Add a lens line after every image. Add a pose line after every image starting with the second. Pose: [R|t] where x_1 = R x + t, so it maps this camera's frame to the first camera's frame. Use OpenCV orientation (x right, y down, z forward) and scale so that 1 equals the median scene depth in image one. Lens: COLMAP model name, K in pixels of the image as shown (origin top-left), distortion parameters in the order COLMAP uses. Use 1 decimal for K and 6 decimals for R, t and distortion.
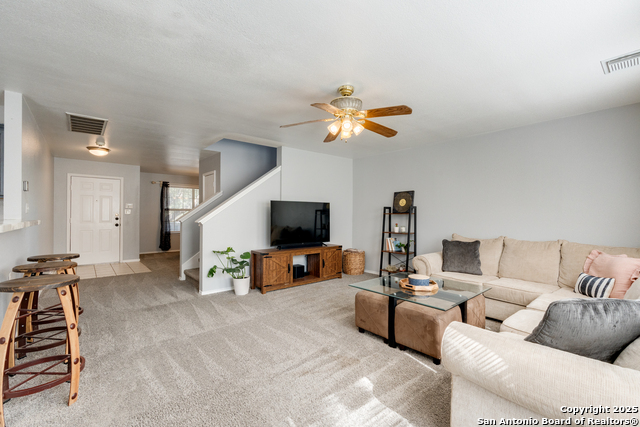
lens RADIAL K [[288.3, 0, 319.8], [0, 288.3, 212.5], [0, 0, 1]] dist [-0.004169, 0.000622]
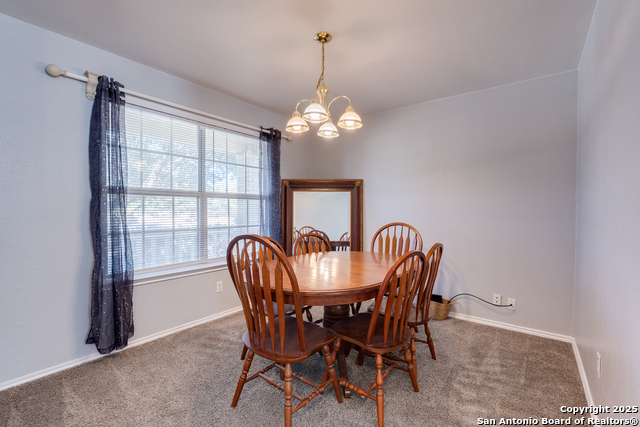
lens RADIAL K [[288.3, 0, 320.2], [0, 288.3, 214.1], [0, 0, 1]] dist [-0.004169, 0.000622]
pose [[0.990155, -0.011894, 0.139470, -0.389004], [0.011496, 0.999927, 0.003659, 0.011710], [-0.139503, -0.002020, 0.990220, 0.722463]]
